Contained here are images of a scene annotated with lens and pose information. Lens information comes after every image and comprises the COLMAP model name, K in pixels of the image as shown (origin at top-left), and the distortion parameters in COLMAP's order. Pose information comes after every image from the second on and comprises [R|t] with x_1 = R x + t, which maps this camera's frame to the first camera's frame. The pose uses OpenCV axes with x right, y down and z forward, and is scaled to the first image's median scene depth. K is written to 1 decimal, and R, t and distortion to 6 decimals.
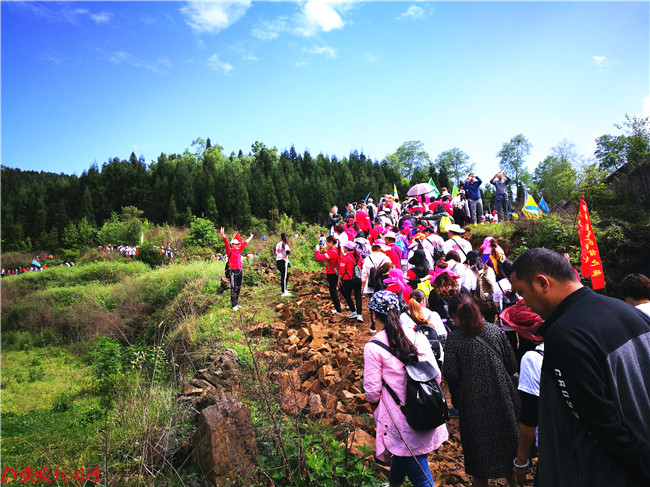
lens RADIAL K [[506.4, 0, 325.0], [0, 506.4, 243.5], [0, 0, 1]] dist [0.005203, 0.008458]
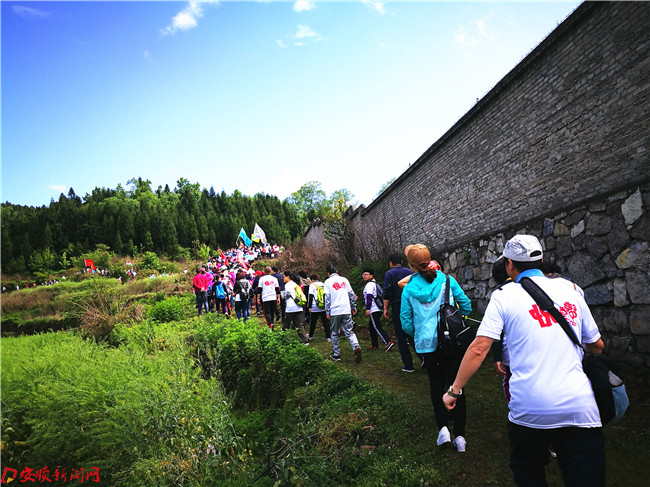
lens RADIAL K [[506.4, 0, 325.0], [0, 506.4, 243.5], [0, 0, 1]] dist [0.005203, 0.008458]
pose [[0.989560, -0.003944, 0.144066, 0.033670], [0.009773, 0.999161, -0.039775, -0.002083], [-0.143788, 0.040768, 0.988768, -0.282818]]
